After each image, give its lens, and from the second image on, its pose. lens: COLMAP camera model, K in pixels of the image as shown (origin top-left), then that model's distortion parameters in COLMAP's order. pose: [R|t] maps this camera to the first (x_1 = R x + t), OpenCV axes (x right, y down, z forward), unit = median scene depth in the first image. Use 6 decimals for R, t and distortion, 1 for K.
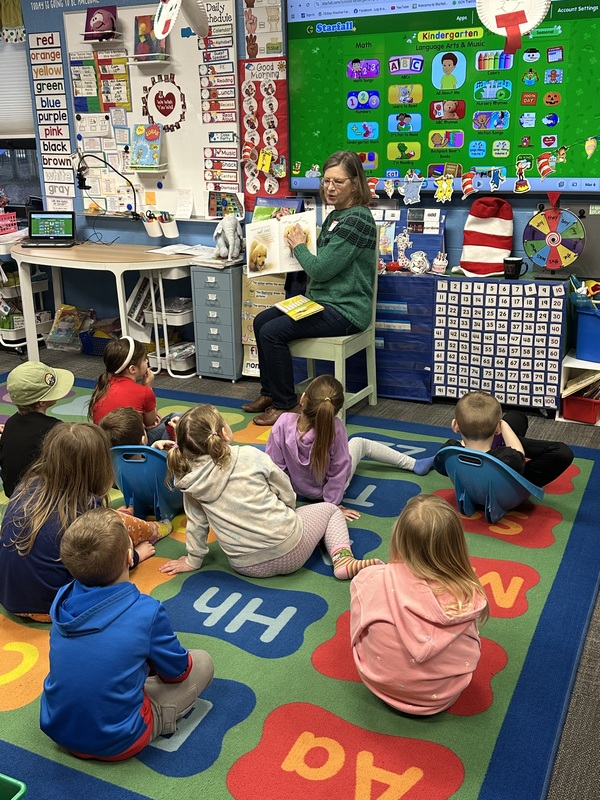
lens RADIAL K [[853.1, 0, 290.0], [0, 853.1, 401.2], [0, 0, 1]] dist [0.015354, 0.000000]
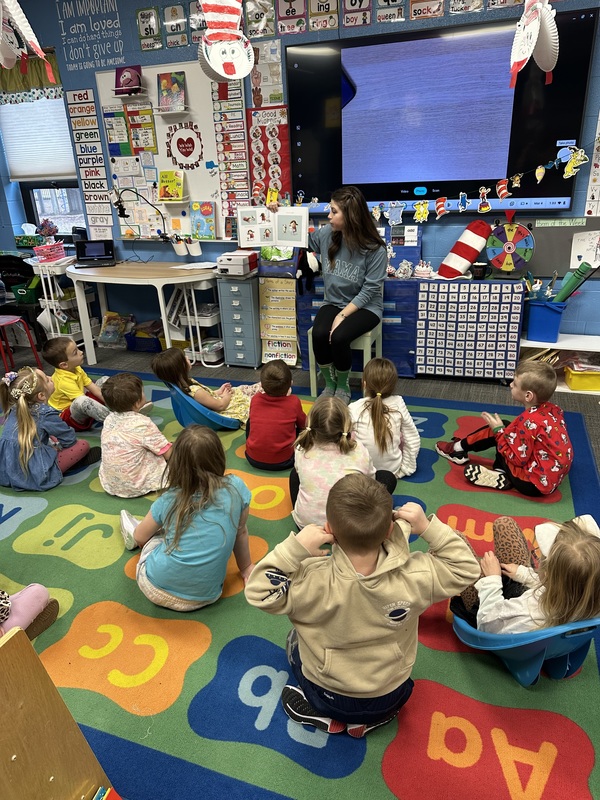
lens RADIAL K [[574.3, 0, 296.0], [0, 574.3, 404.1], [0, 0, 1]] dist [0.018713, -0.033748]
pose [[0.994205, -0.058734, 0.090040, -0.088267], [0.051992, 0.995791, 0.075485, -0.031870], [-0.094095, -0.070366, 0.993073, 0.133808]]
